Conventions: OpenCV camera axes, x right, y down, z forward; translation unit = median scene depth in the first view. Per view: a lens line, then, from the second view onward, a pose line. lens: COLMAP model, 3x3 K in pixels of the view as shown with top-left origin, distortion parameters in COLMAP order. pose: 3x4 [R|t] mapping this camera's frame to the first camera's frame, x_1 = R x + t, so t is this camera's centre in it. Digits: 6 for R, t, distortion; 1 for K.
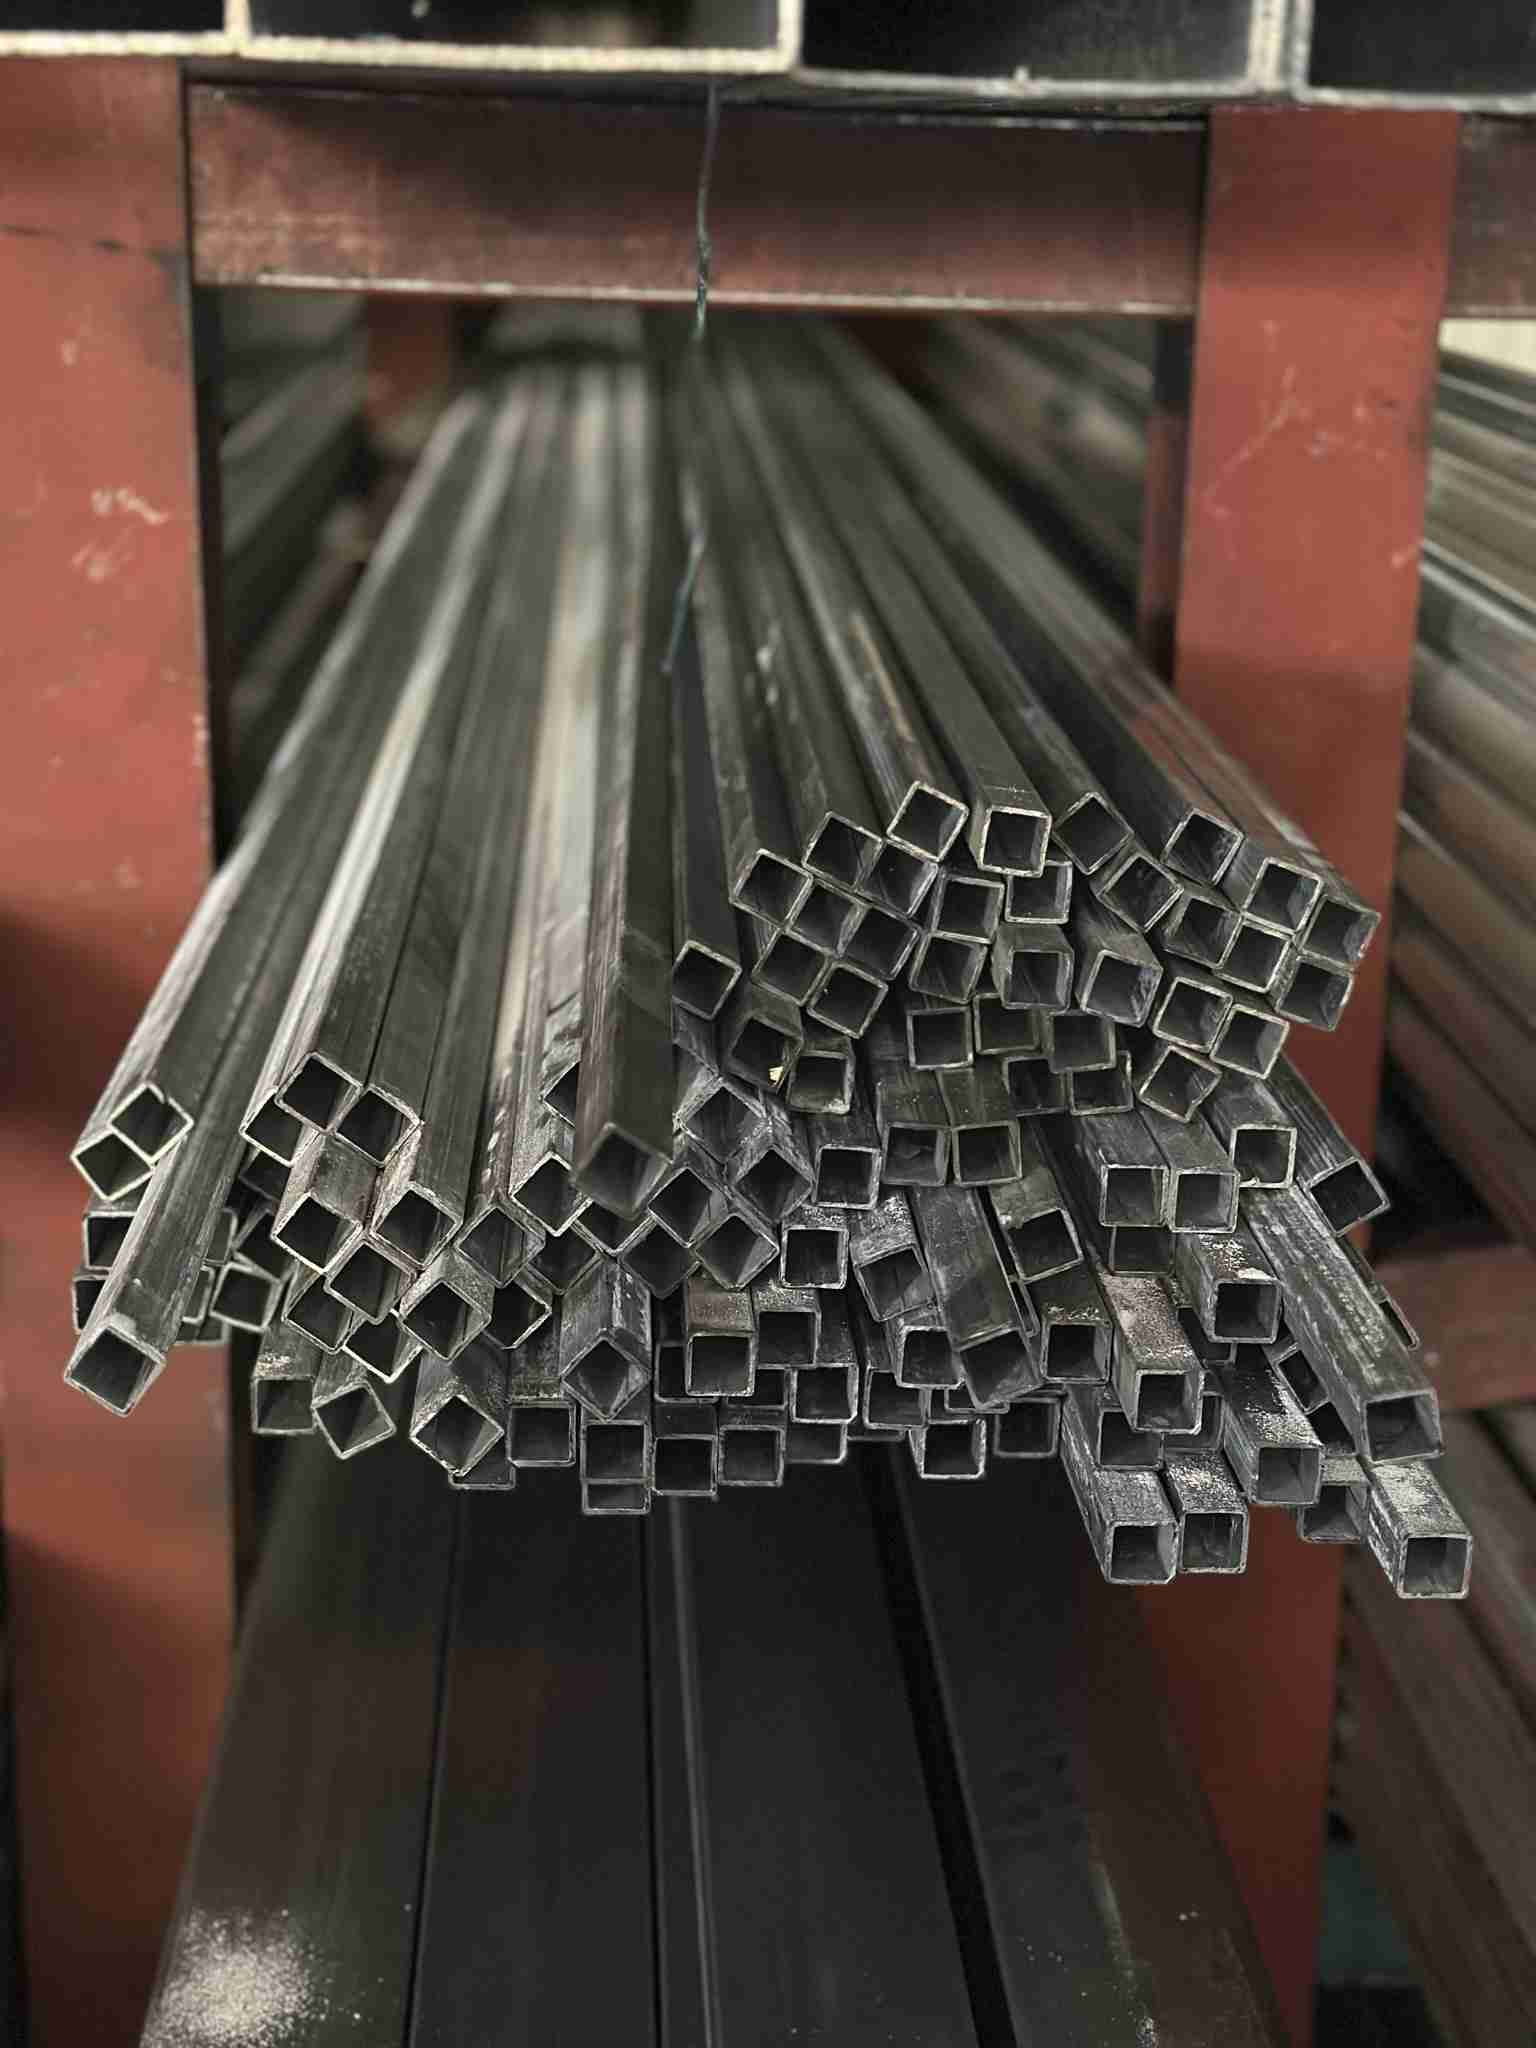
lens RADIAL K [[2823.7, 0, 768.0], [0, 2823.7, 1024.0], [0, 0, 1]] dist [0.172816, -0.338692]
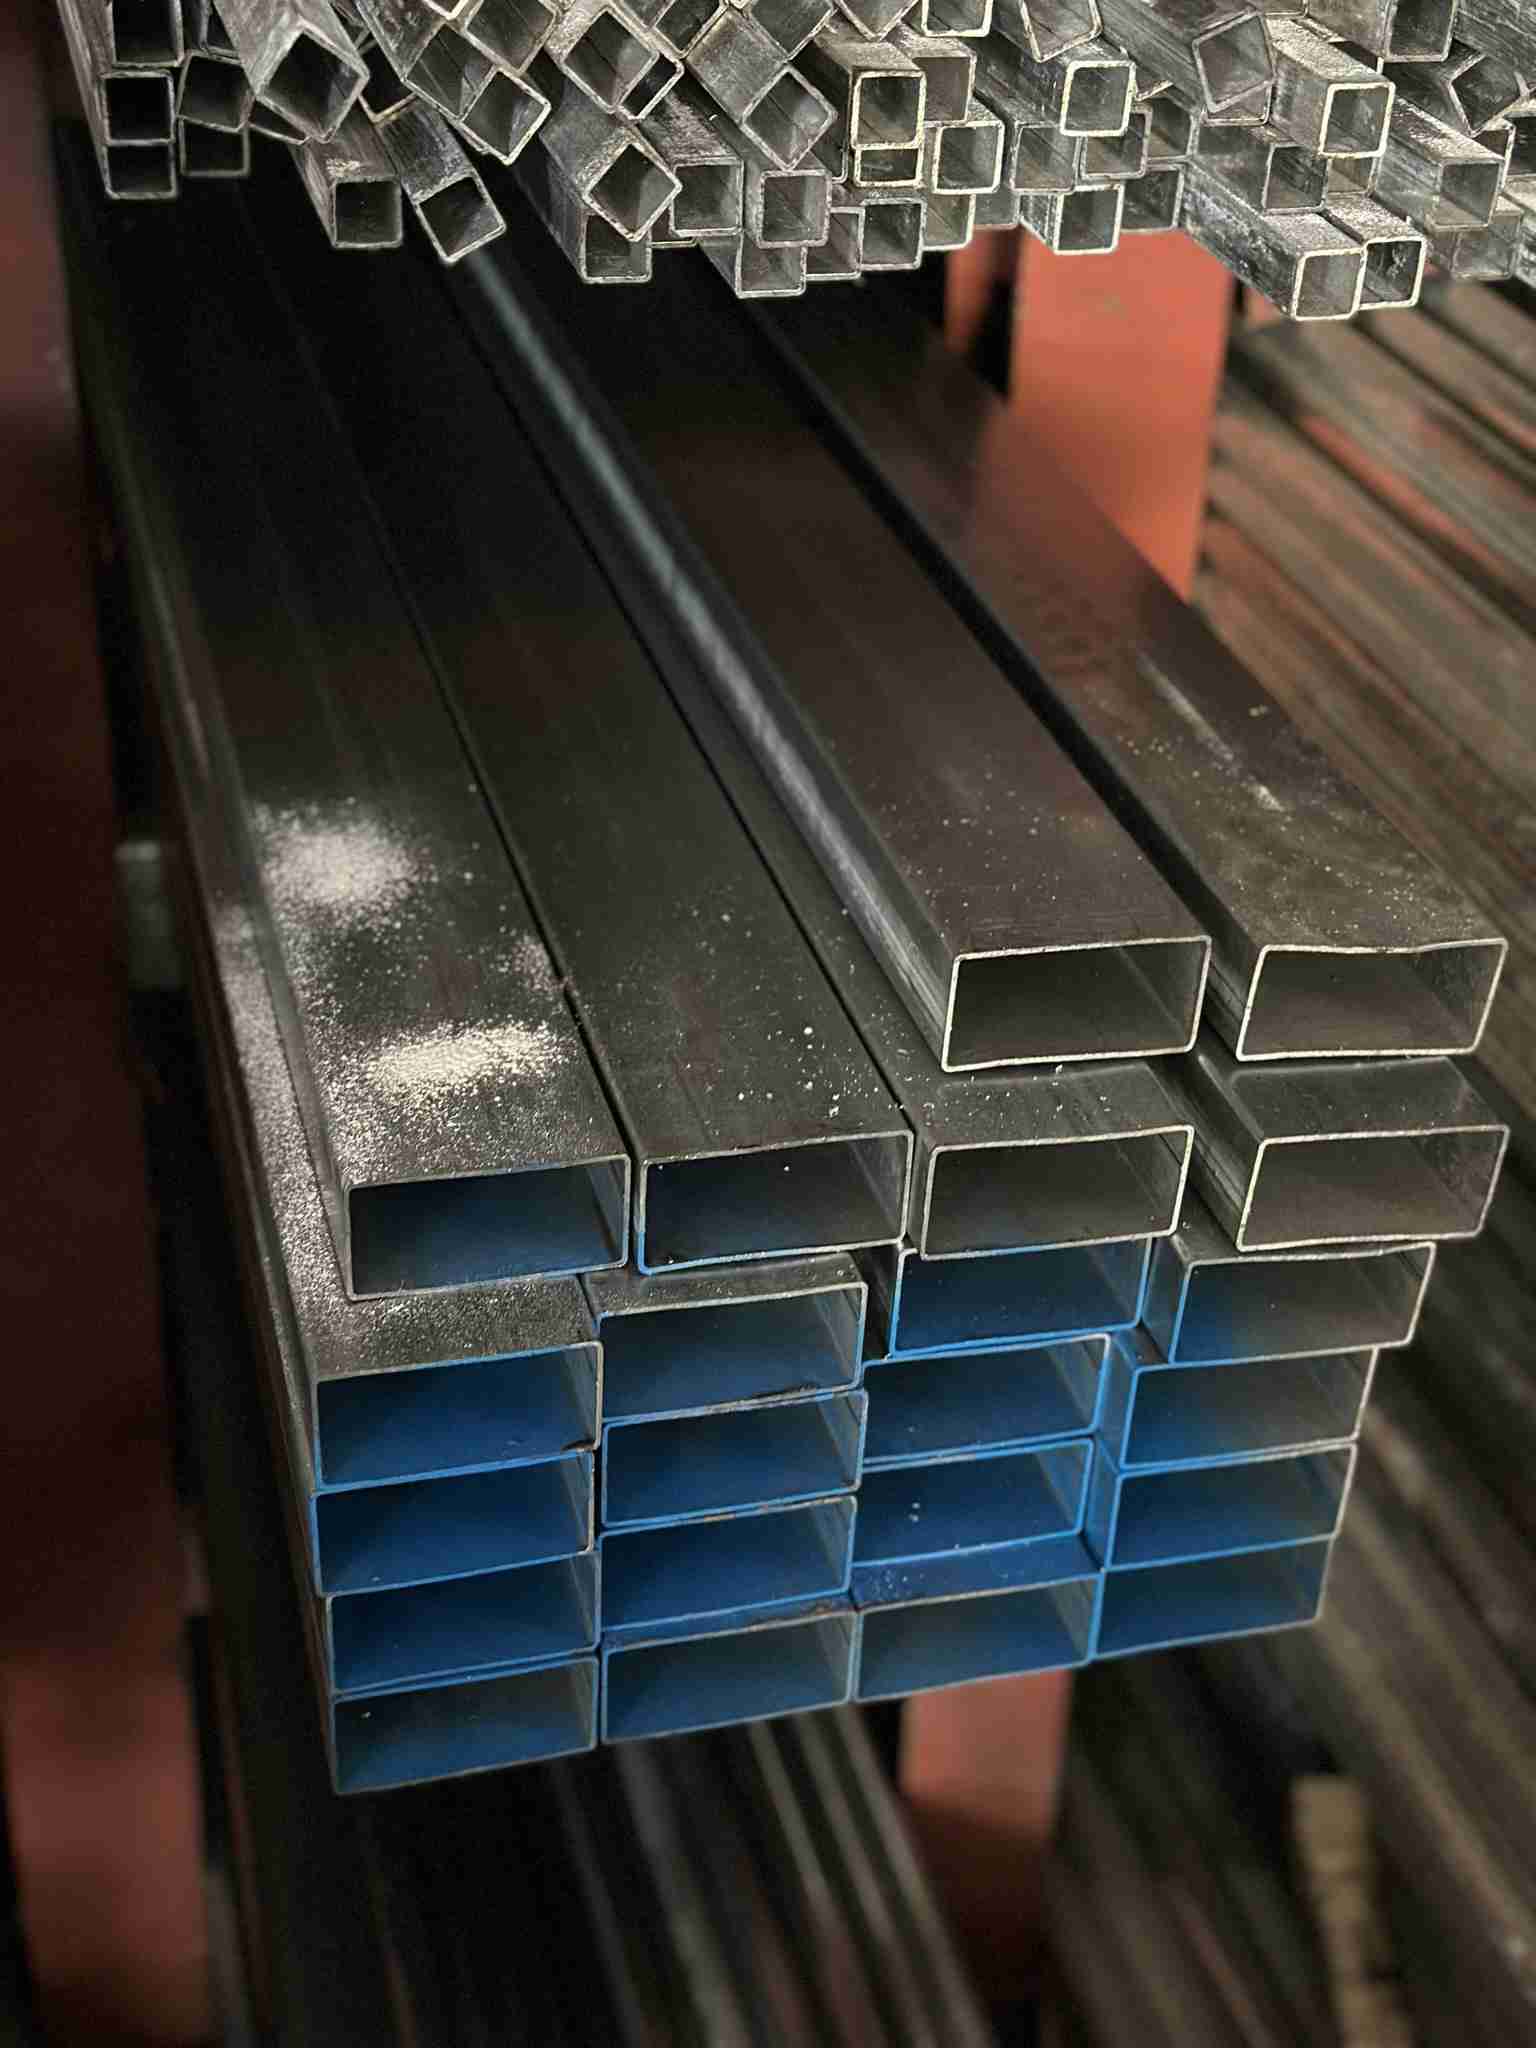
lens RADIAL K [[2819.8, 0, 763.6], [0, 2819.8, 1015.1], [0, 0, 1]] dist [0.179406, -0.379733]
pose [[0.975449, -0.100945, 0.195726, -0.256651], [0.045513, 0.961977, 0.269311, 0.143875], [-0.215470, -0.253791, 0.942954, 0.052534]]
